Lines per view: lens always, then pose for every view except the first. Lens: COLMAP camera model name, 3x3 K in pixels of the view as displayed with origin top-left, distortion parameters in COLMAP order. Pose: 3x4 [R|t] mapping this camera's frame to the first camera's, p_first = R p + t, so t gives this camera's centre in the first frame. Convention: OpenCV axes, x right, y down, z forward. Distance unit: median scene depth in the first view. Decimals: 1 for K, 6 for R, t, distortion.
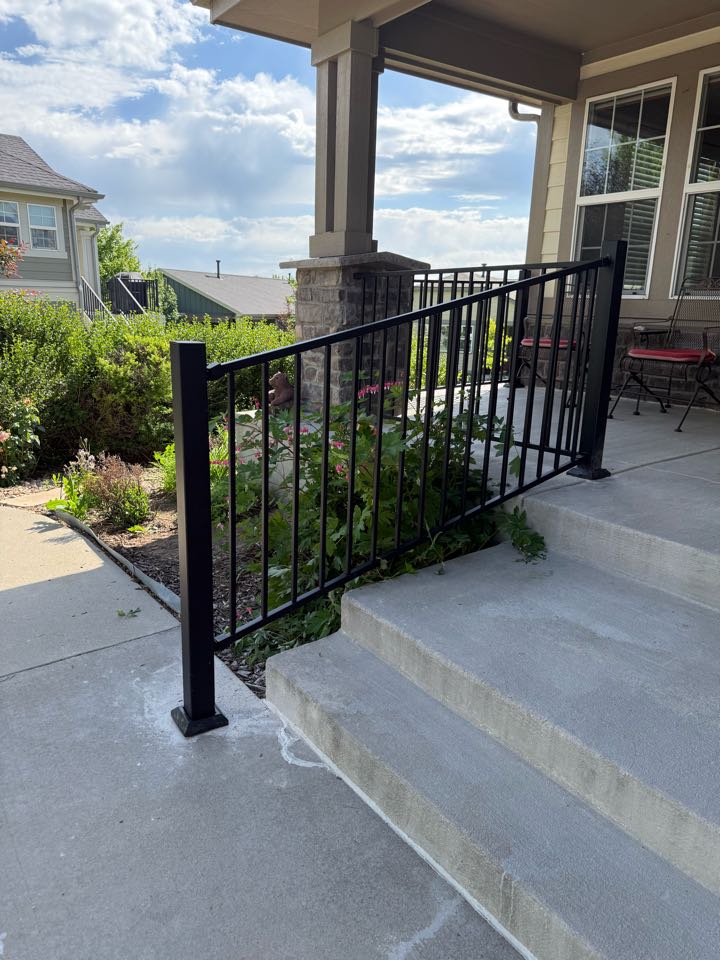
lens RADIAL K [[667.4, 0, 359.5], [0, 667.4, 481.4], [0, 0, 1]] dist [0.001376, -0.007055]
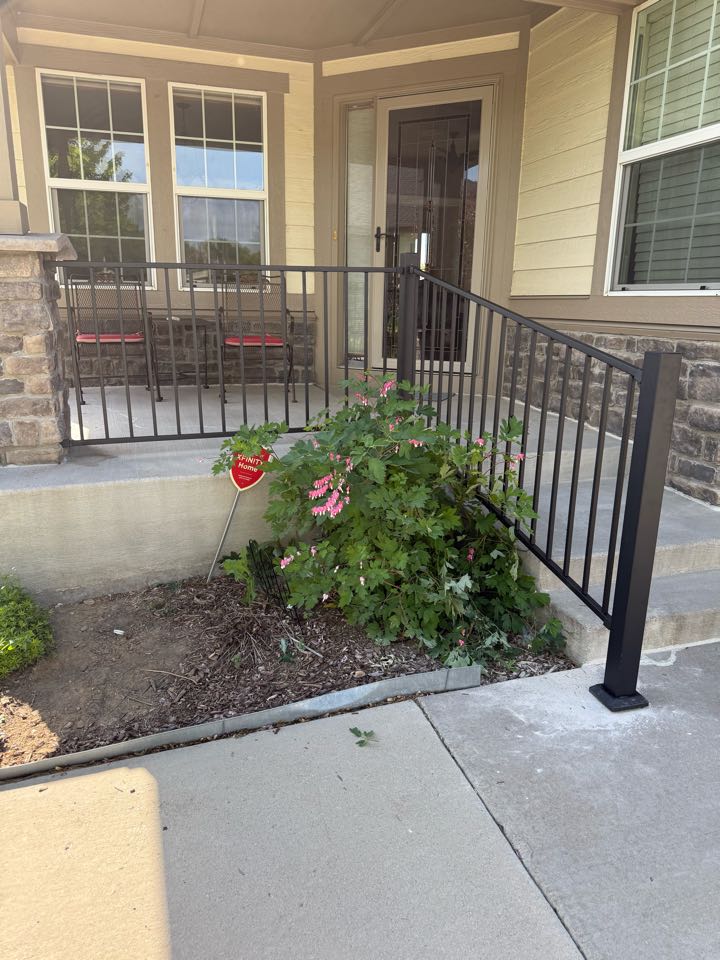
lens RADIAL K [[667.4, 0, 362.2], [0, 667.4, 479.0], [0, 0, 1]] dist [0.001376, -0.007055]
pose [[0.324580, -0.261045, 0.909122, -0.663039], [0.238396, 0.952709, 0.188448, -0.149118], [-0.915323, 0.155564, 0.371463, 0.482921]]
